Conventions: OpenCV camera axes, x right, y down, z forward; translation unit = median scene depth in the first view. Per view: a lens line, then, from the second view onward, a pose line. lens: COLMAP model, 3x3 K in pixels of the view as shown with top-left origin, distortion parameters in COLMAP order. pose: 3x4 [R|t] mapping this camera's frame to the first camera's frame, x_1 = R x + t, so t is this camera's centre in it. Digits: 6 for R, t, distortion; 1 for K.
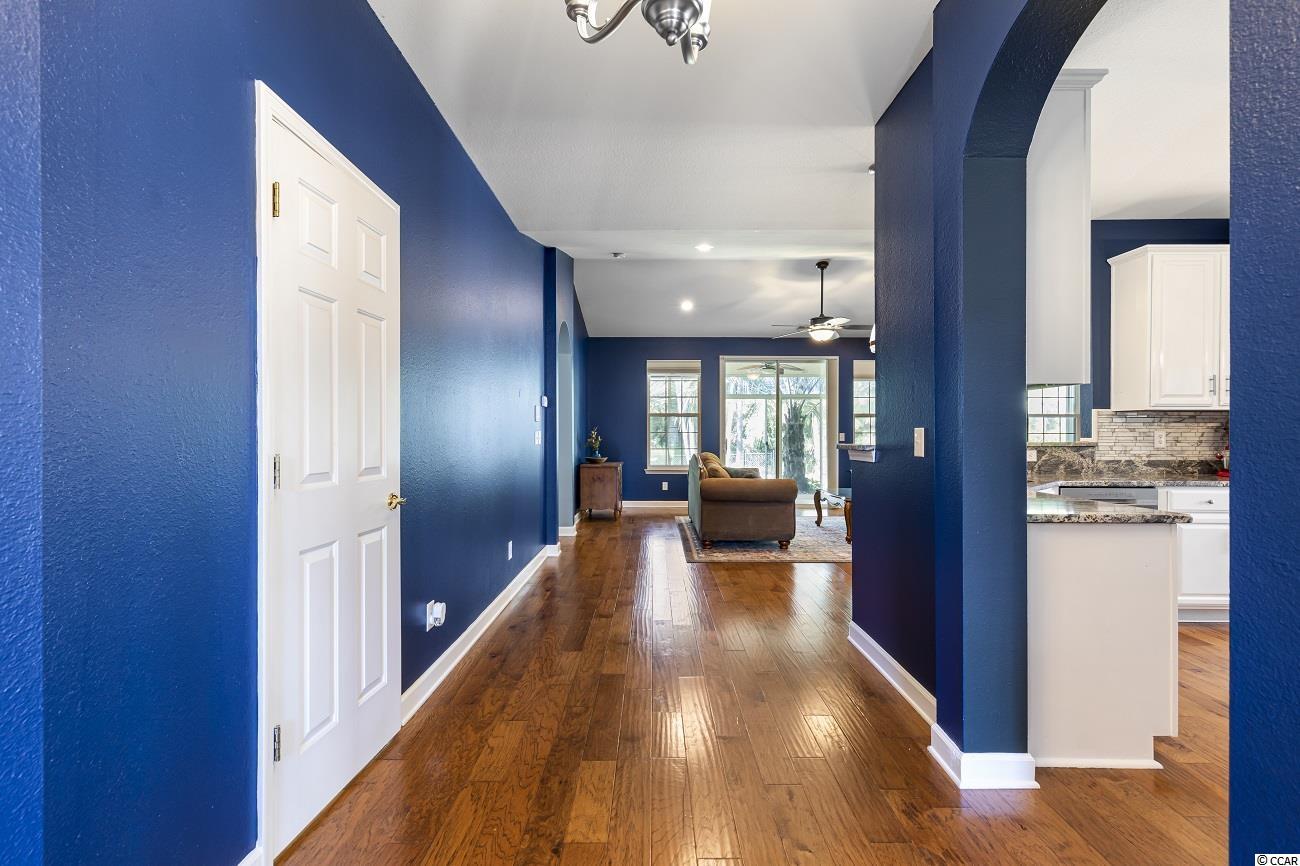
lens RADIAL K [[590.9, 0, 645.0], [0, 590.9, 432.1], [0, 0, 1]] dist [0.005645, -0.000626]
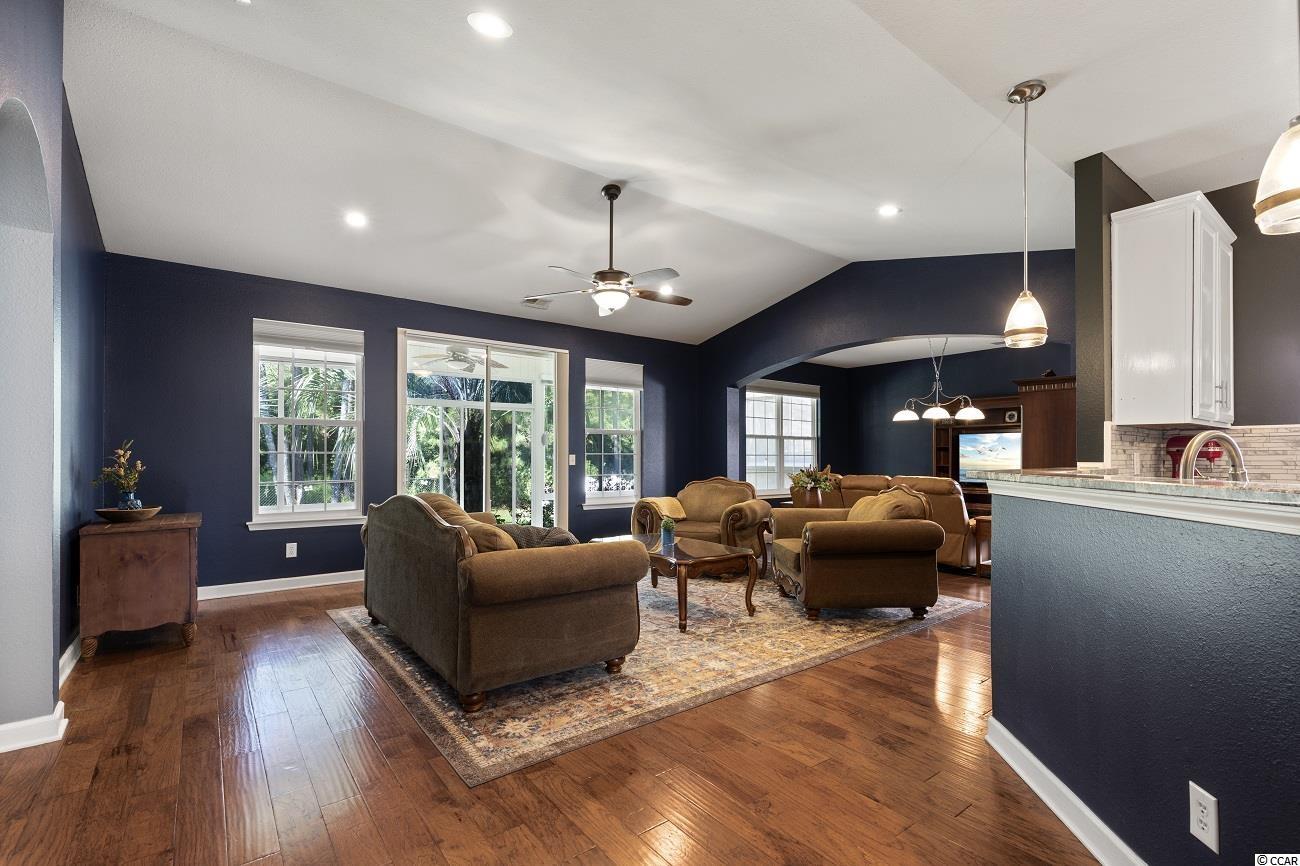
lens RADIAL K [[590.9, 0, 653.9], [0, 590.9, 450.1], [0, 0, 1]] dist [0.005645, -0.000626]
pose [[0.786246, 0.006245, 0.617883, -0.057542], [-0.002741, 0.999974, -0.006618, 0.000966], [-0.617908, 0.003509, 0.786242, 0.479402]]
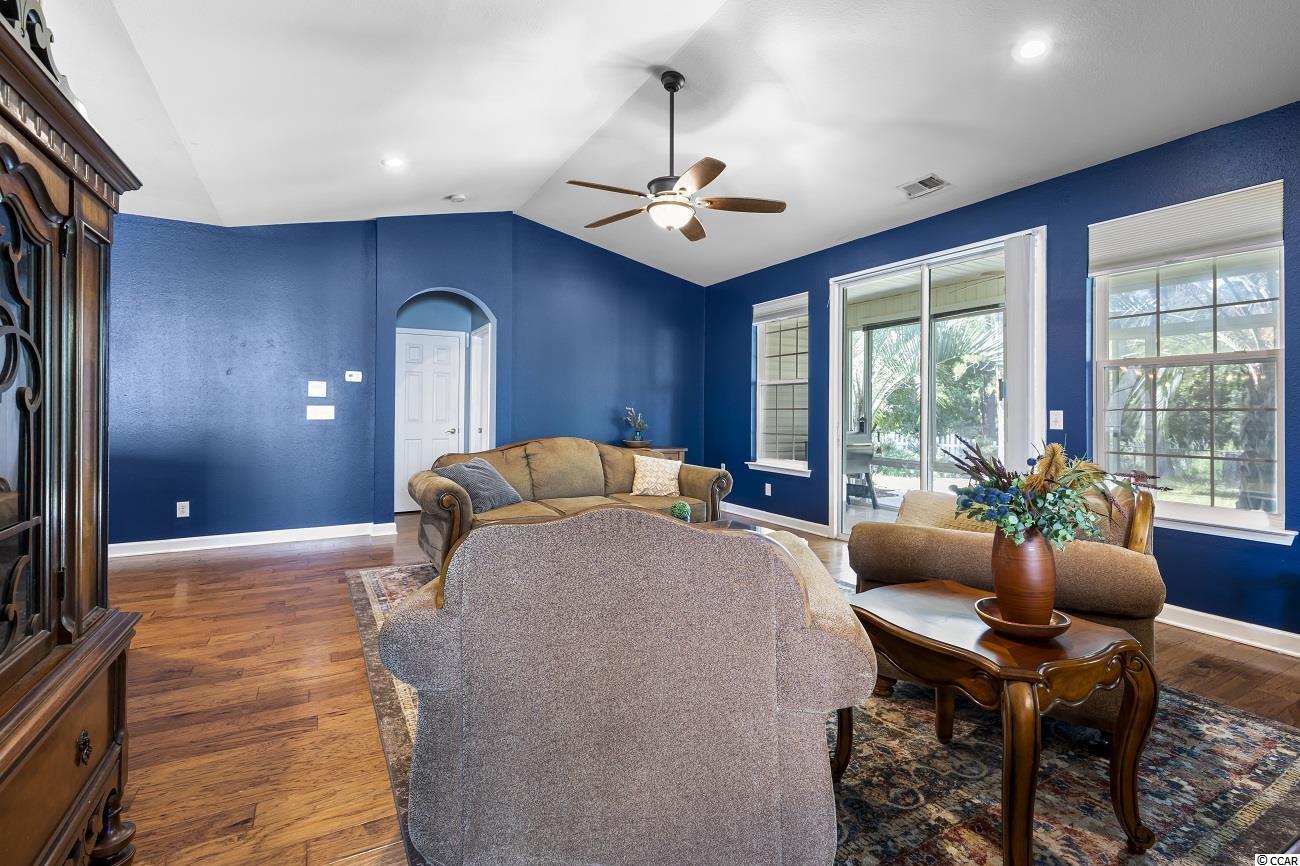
lens RADIAL K [[590.9, 0, 642.7], [0, 590.9, 406.1], [0, 0, 1]] dist [0.005645, -0.000626]
pose [[0.488751, -0.004389, -0.872412, 0.740557], [-0.003292, 0.999971, -0.006875, 0.003271], [0.872417, 0.006232, 0.488722, 0.741312]]
